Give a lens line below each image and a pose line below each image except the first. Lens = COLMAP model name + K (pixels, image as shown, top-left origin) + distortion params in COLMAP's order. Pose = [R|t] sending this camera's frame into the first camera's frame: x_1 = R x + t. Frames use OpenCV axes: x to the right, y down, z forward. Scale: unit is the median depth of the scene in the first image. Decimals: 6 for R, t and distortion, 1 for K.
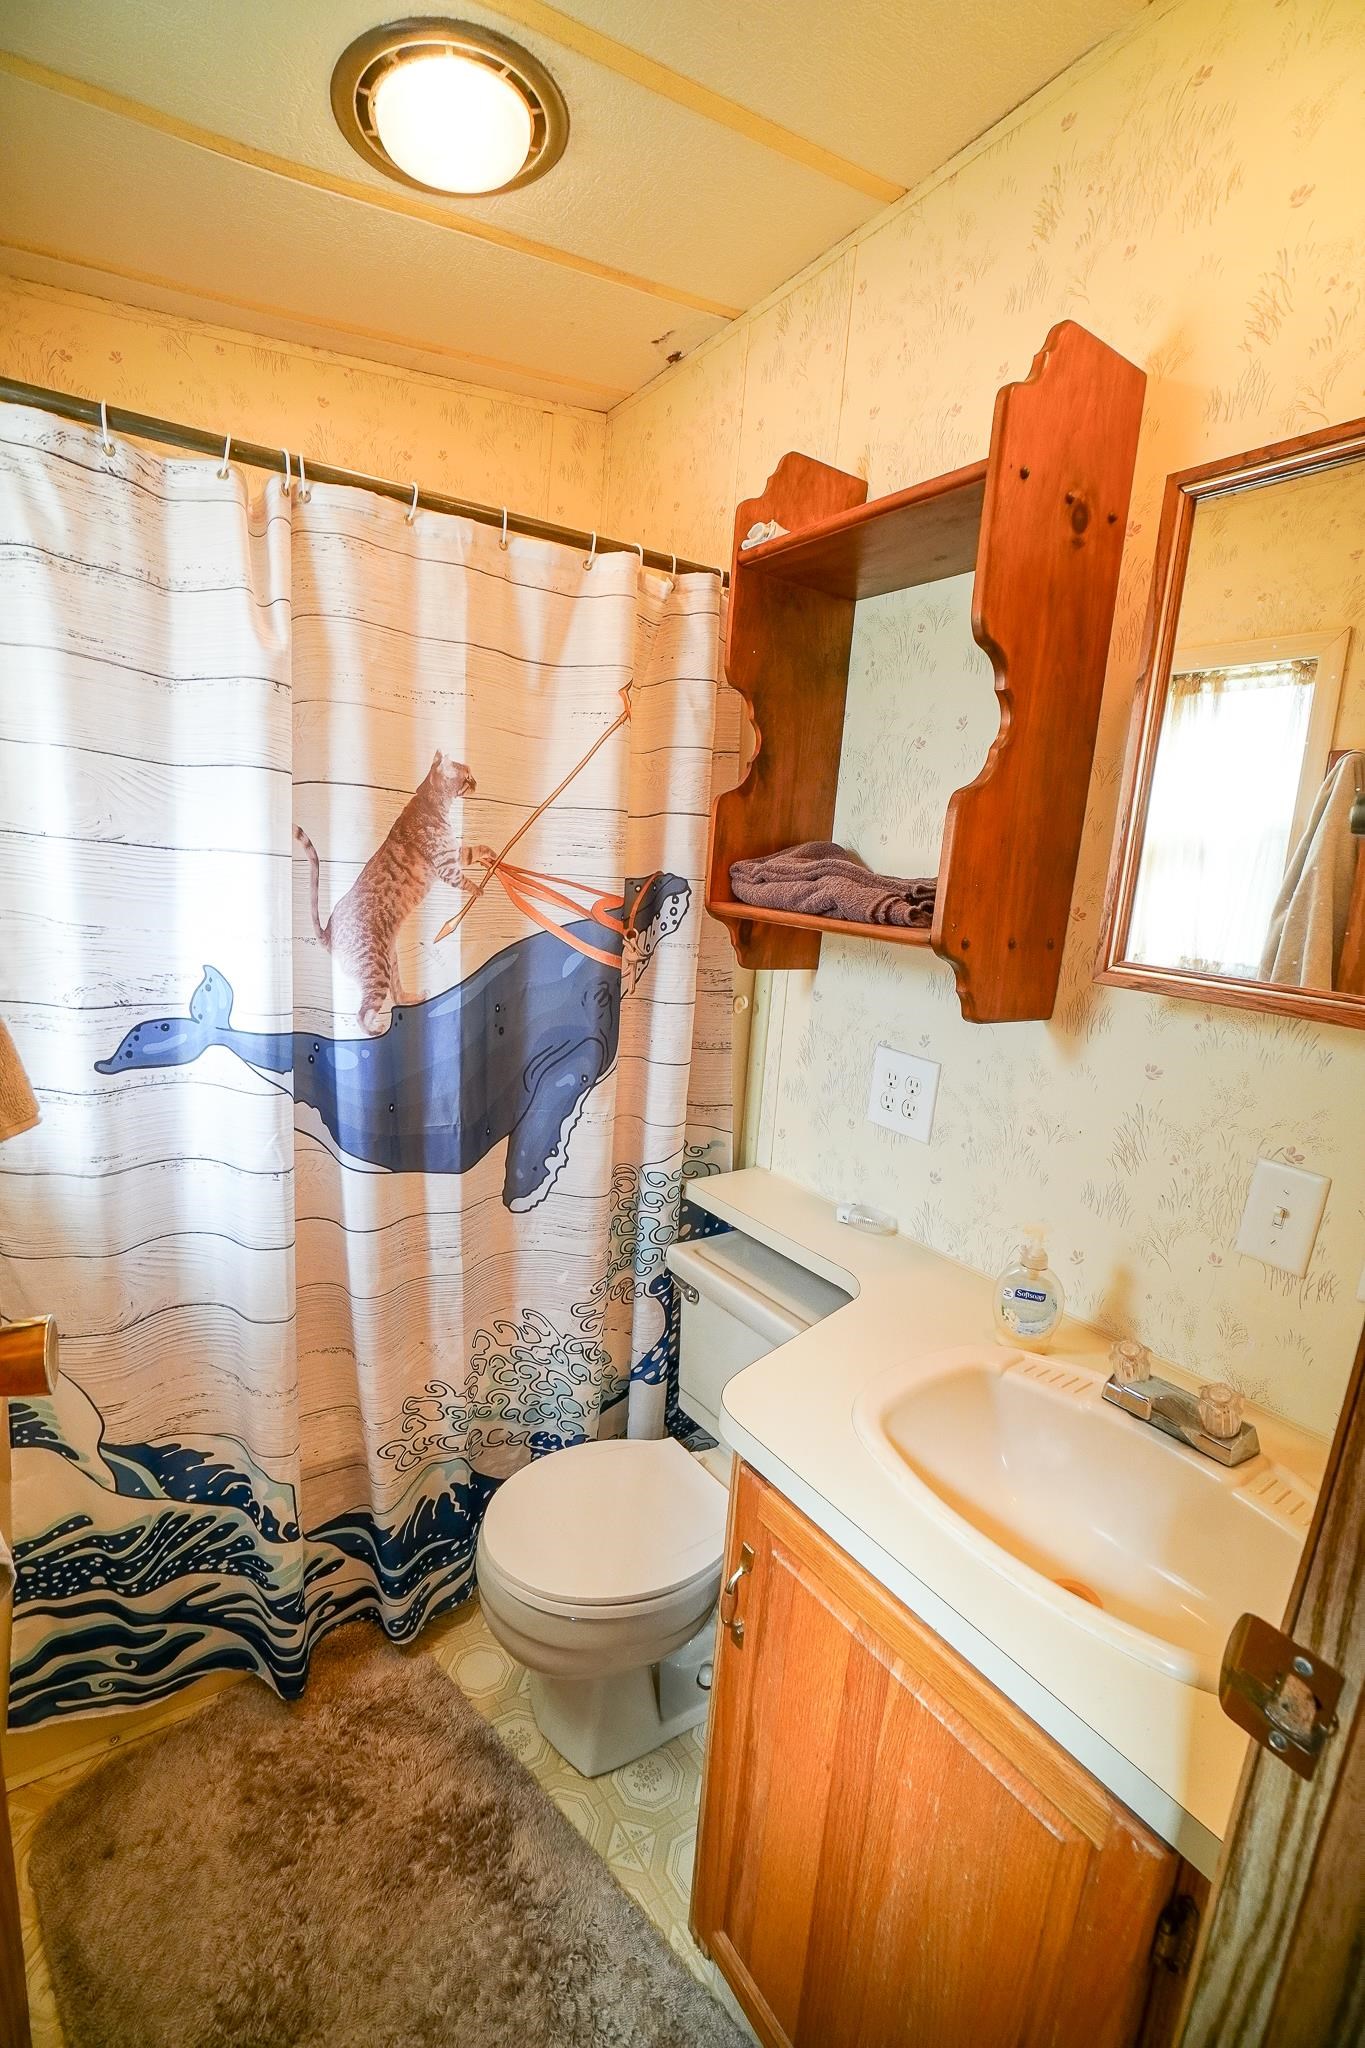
lens RADIAL K [[906.3, 0, 662.6], [0, 906.3, 1061.4], [0, 0, 1]] dist [-0.071210, 0.025153]
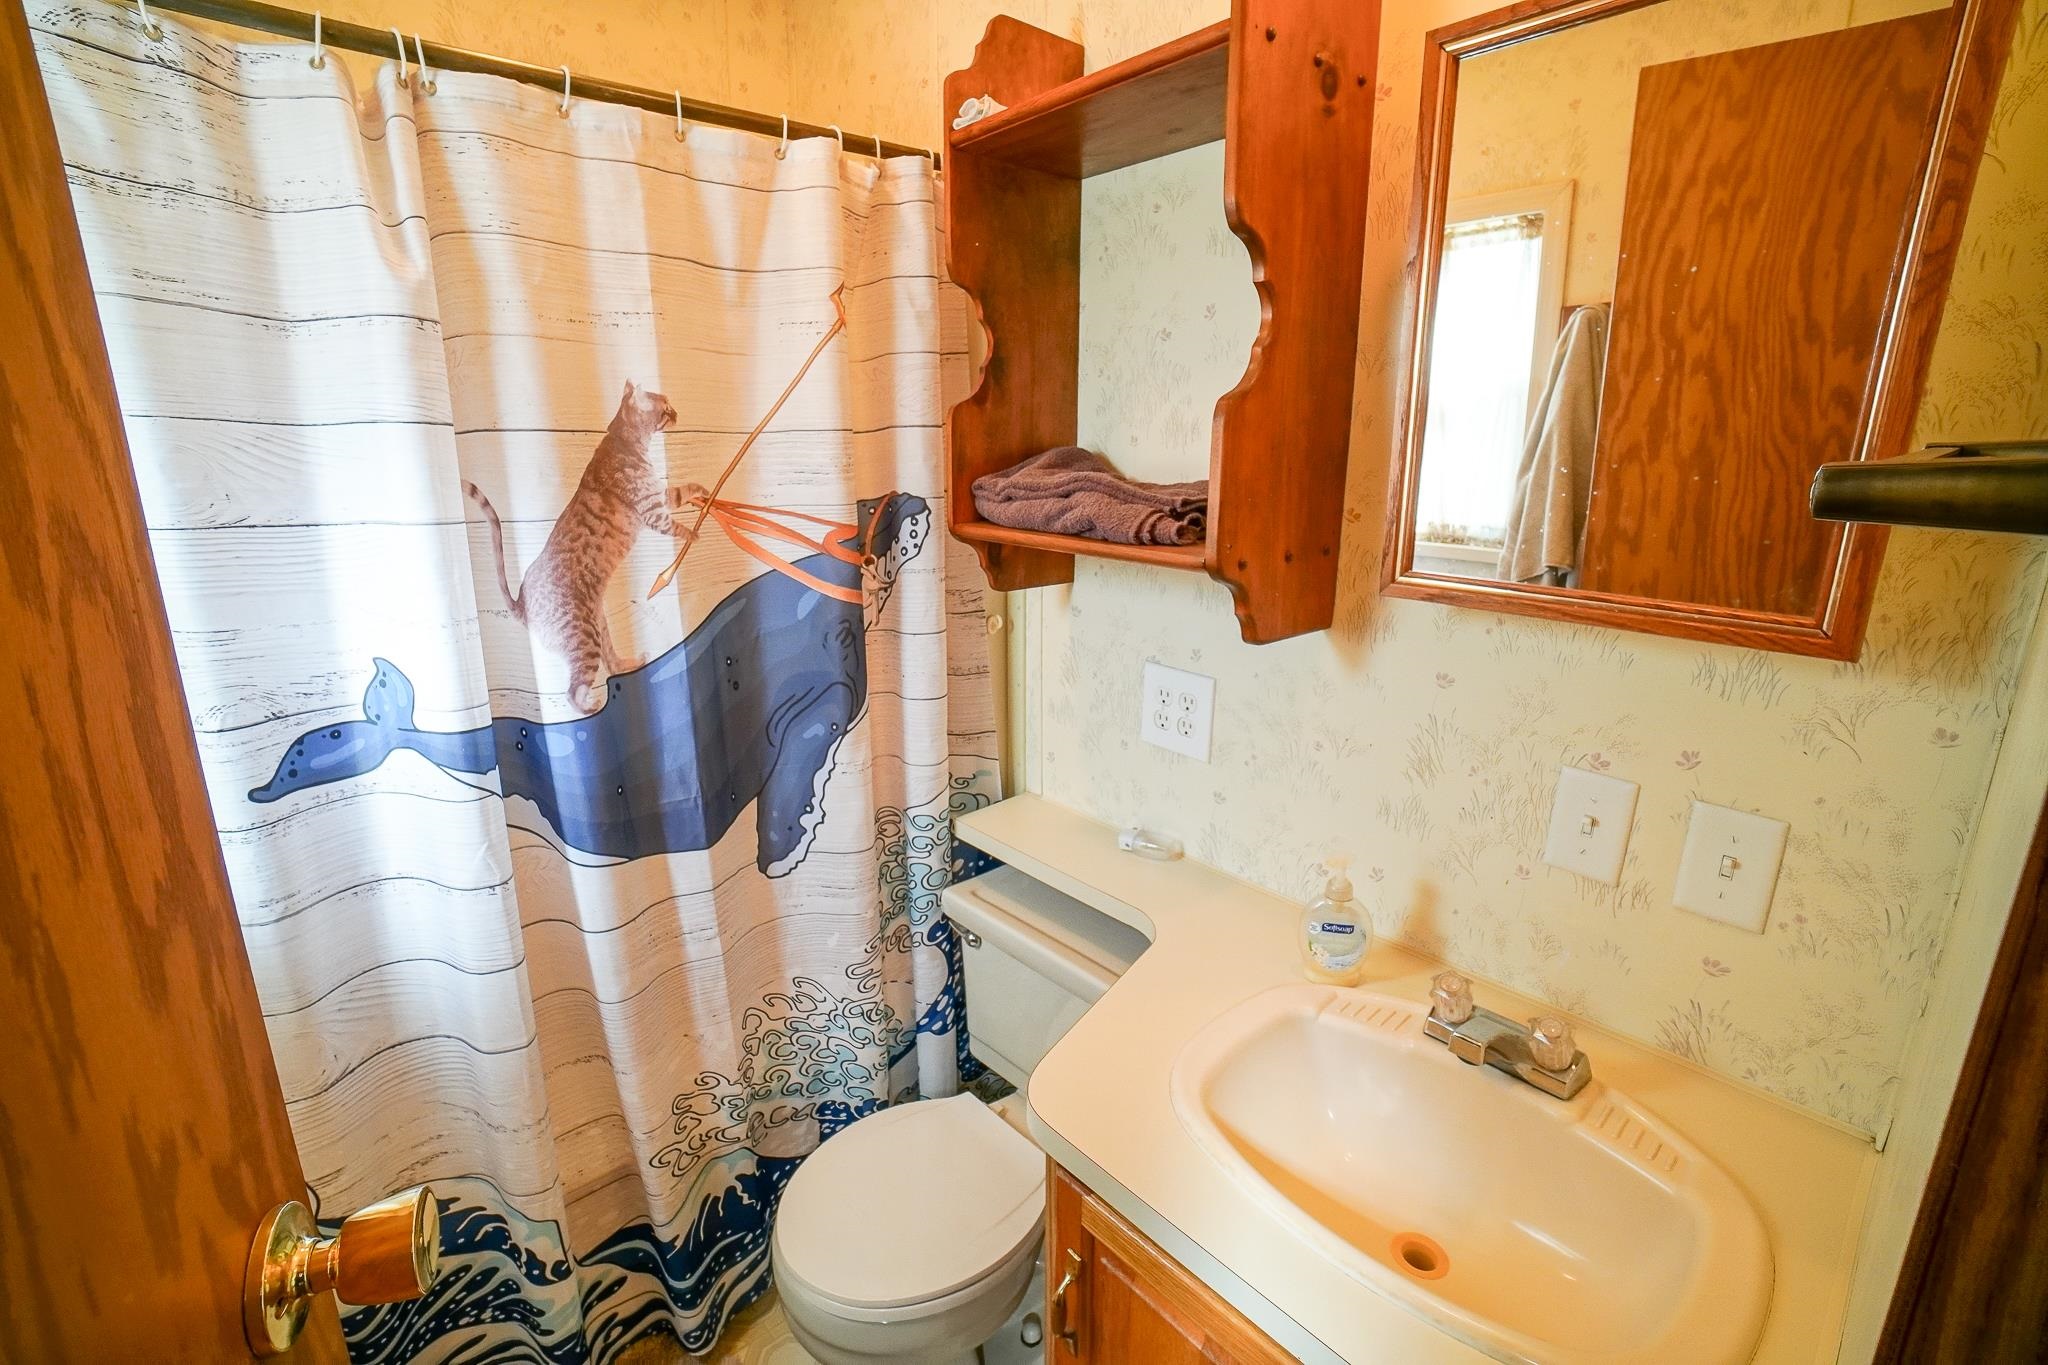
lens RADIAL K [[901.7, 0, 1003.0], [0, 901.7, 668.1], [0, 0, 1]] dist [-0.067507, 0.024620]
pose [[0.989652, -0.099313, 0.103570, -0.006953], [0.095126, 0.994465, 0.044618, -0.073283], [-0.107428, -0.034304, 0.993621, 0.095615]]
